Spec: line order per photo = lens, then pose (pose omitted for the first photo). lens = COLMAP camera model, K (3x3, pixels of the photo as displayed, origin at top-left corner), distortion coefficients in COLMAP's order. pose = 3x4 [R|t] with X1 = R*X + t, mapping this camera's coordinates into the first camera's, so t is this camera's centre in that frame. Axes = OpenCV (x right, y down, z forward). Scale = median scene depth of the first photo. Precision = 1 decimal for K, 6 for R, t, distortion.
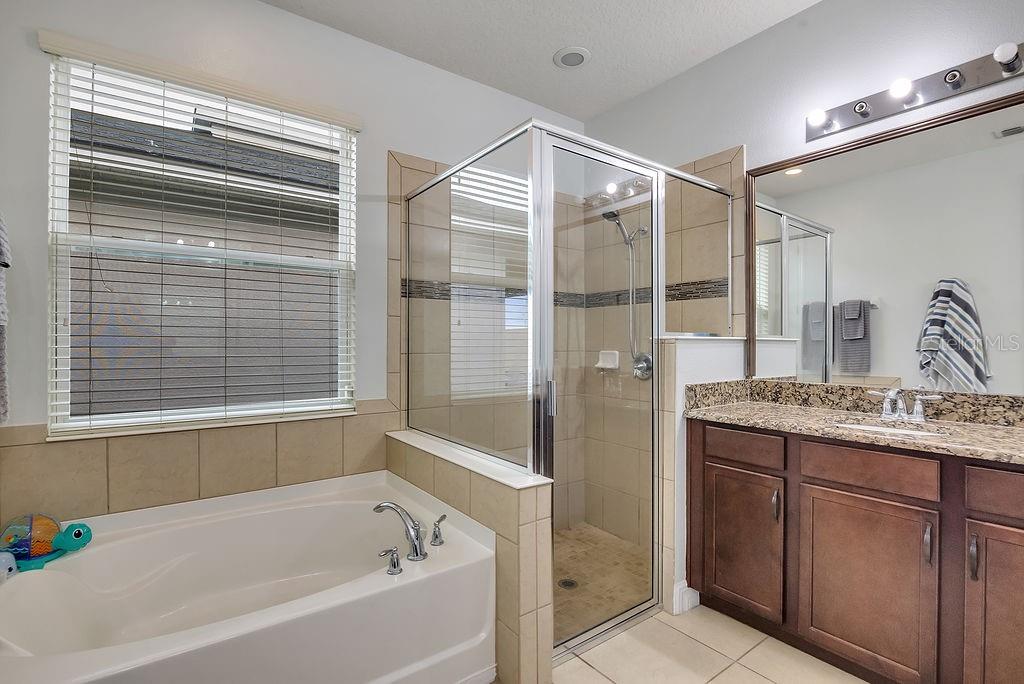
lens RADIAL K [[473.4, 0, 510.1], [0, 473.4, 342.0], [0, 0, 1]] dist [-0.020525, -0.000306]
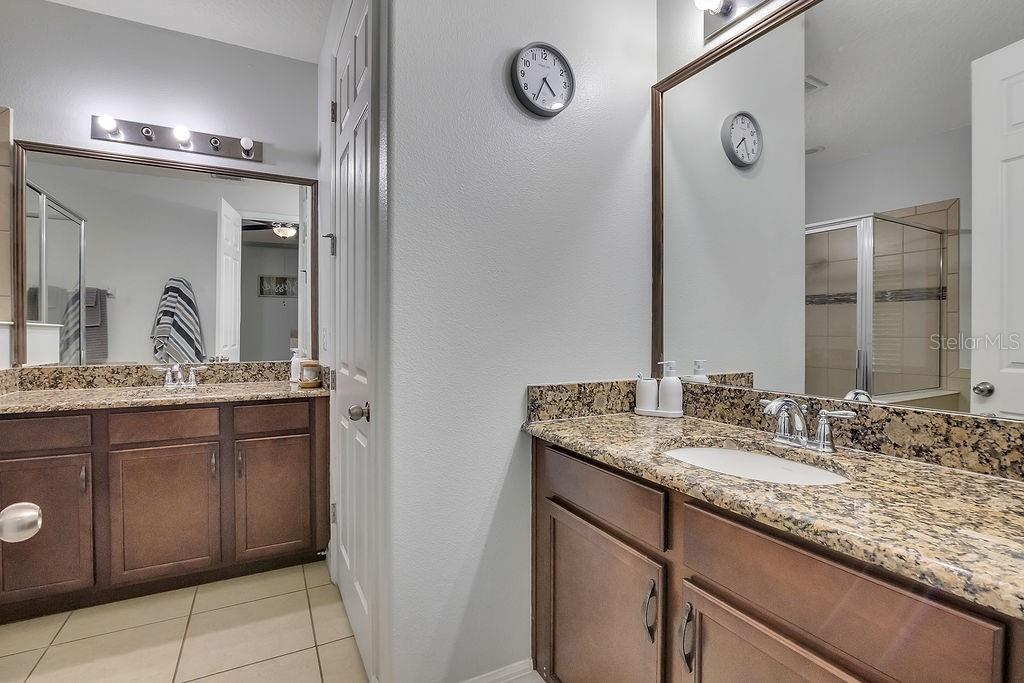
lens RADIAL K [[473.4, 0, 510.7], [0, 473.4, 336.9], [0, 0, 1]] dist [-0.020525, -0.000306]
pose [[0.143448, -0.009034, 0.989617, -0.284661], [-0.004232, 0.999944, 0.009742, 0.006900], [-0.989649, -0.005585, 0.143402, -0.095670]]
